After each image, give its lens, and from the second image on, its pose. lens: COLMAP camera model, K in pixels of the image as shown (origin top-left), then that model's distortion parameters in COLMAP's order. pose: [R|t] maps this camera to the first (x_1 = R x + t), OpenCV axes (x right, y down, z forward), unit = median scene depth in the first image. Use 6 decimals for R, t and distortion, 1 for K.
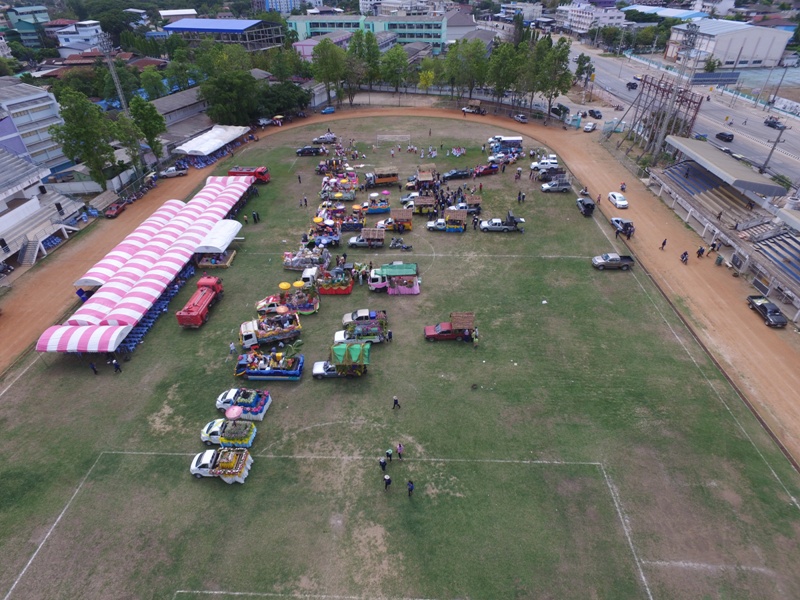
lens RADIAL K [[460.4, 0, 388.8], [0, 460.4, 299.1], [0, 0, 1]] dist [0.000819, 0.003513]
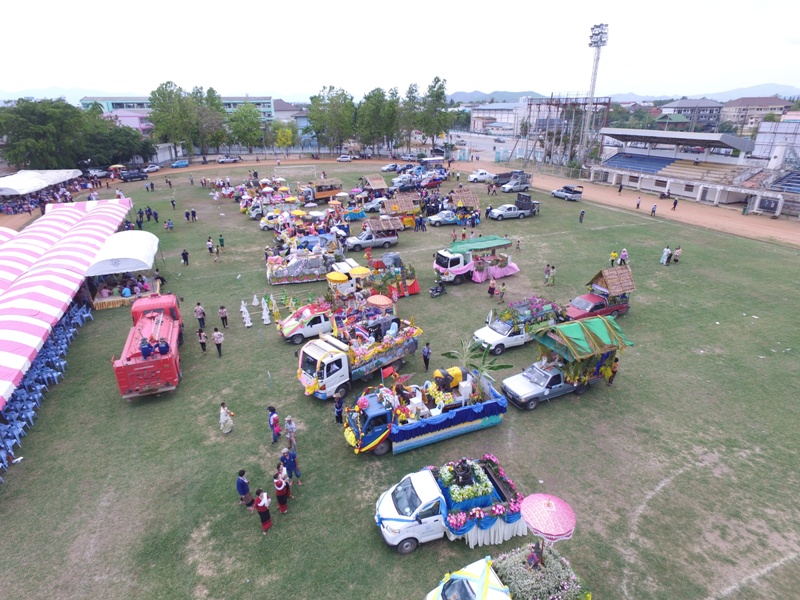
lens RADIAL K [[460.4, 0, 388.8], [0, 460.4, 299.1], [0, 0, 1]] dist [0.000819, 0.003513]
pose [[0.908904, -0.147094, 0.390201, -0.462131], [0.229385, 0.957793, -0.173250, 0.119534], [-0.348248, 0.246974, 0.904283, 0.631961]]
